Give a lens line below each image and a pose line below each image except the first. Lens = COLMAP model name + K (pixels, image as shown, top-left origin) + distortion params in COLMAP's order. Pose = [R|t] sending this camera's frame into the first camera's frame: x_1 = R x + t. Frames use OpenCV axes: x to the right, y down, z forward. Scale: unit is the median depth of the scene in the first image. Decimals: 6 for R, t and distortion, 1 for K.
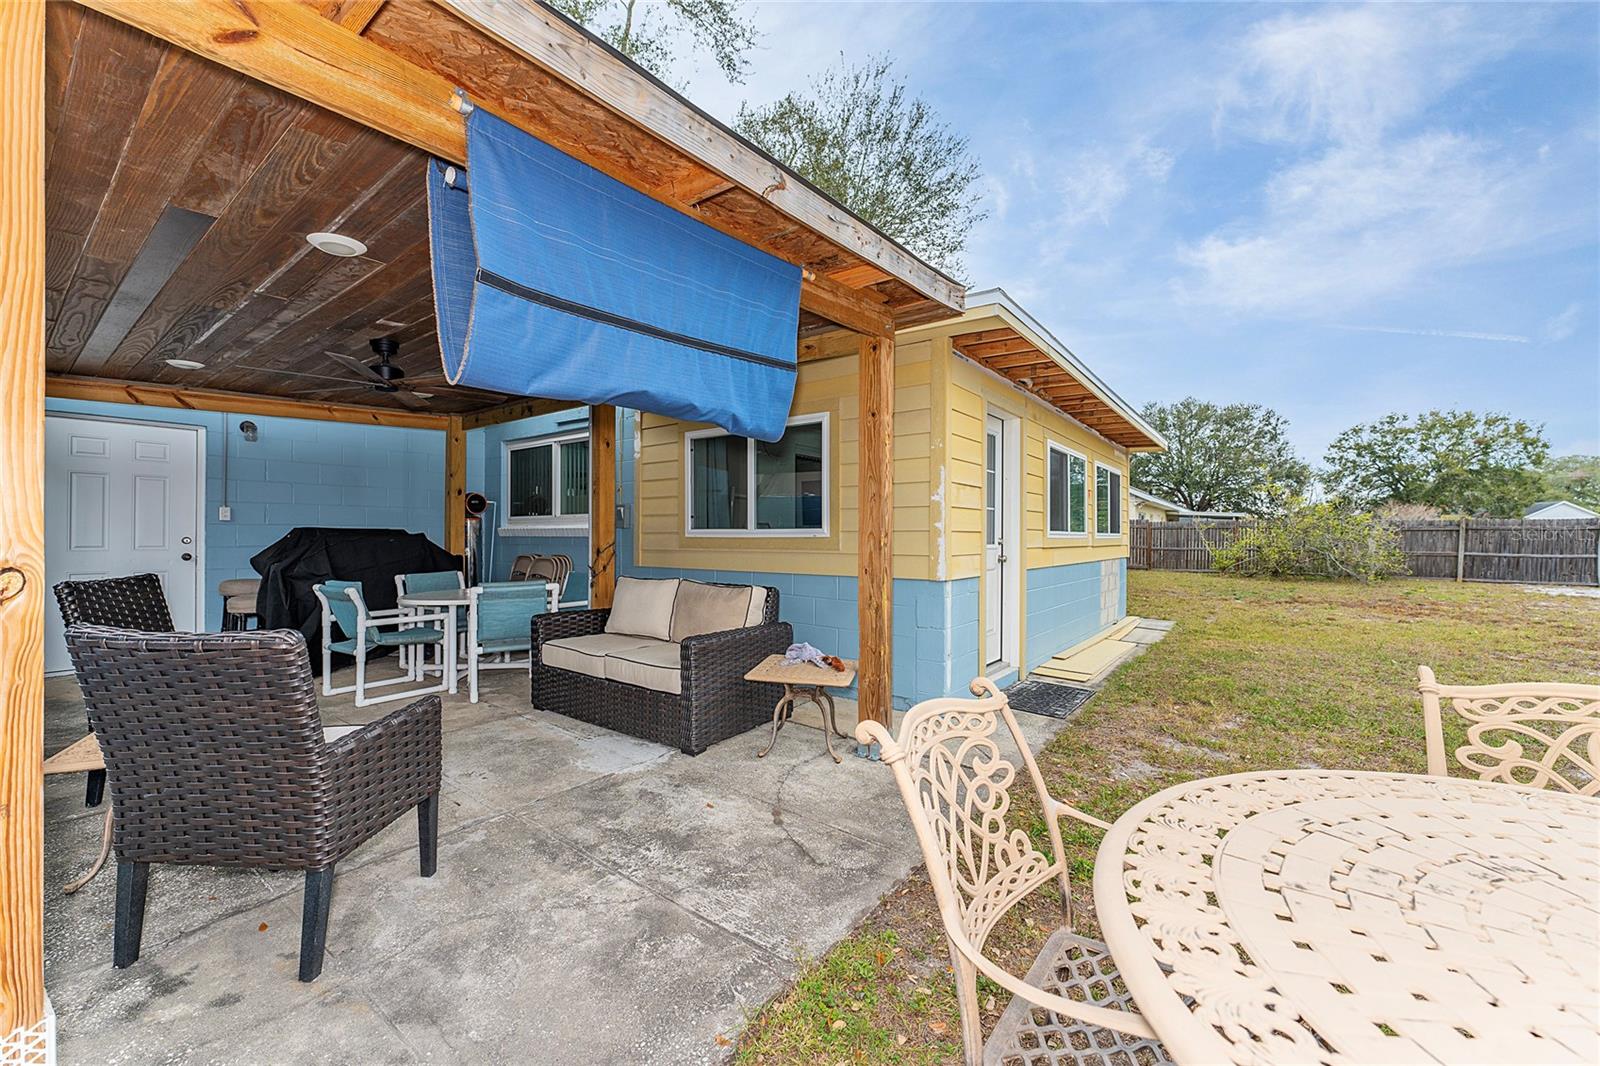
lens RADIAL K [[639.1, 0, 805.2], [0, 639.1, 535.1], [0, 0, 1]] dist [-0.000671, 0.000424]
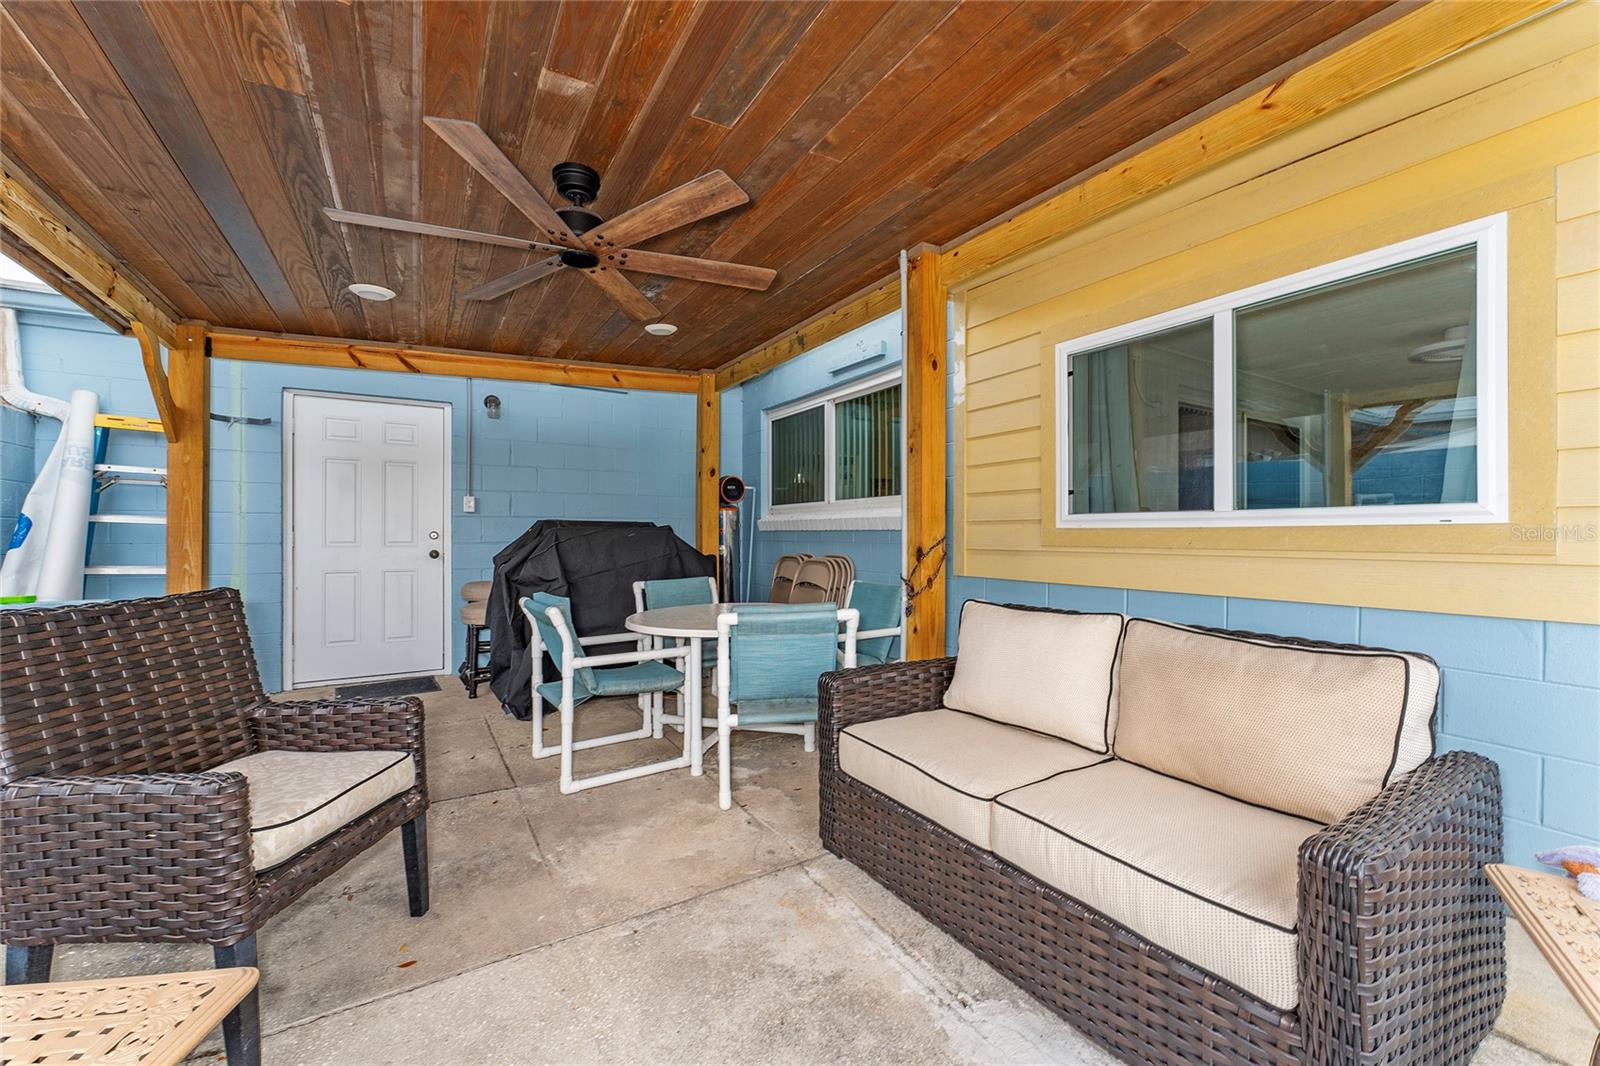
lens RADIAL K [[639.1, 0, 796.6], [0, 639.1, 531.5], [0, 0, 1]] dist [-0.000671, 0.000424]
pose [[0.927847, -0.003291, -0.372946, -0.208870], [0.002729, 0.999994, -0.002035, 0.006873], [0.372950, 0.000870, 0.927851, 0.422152]]
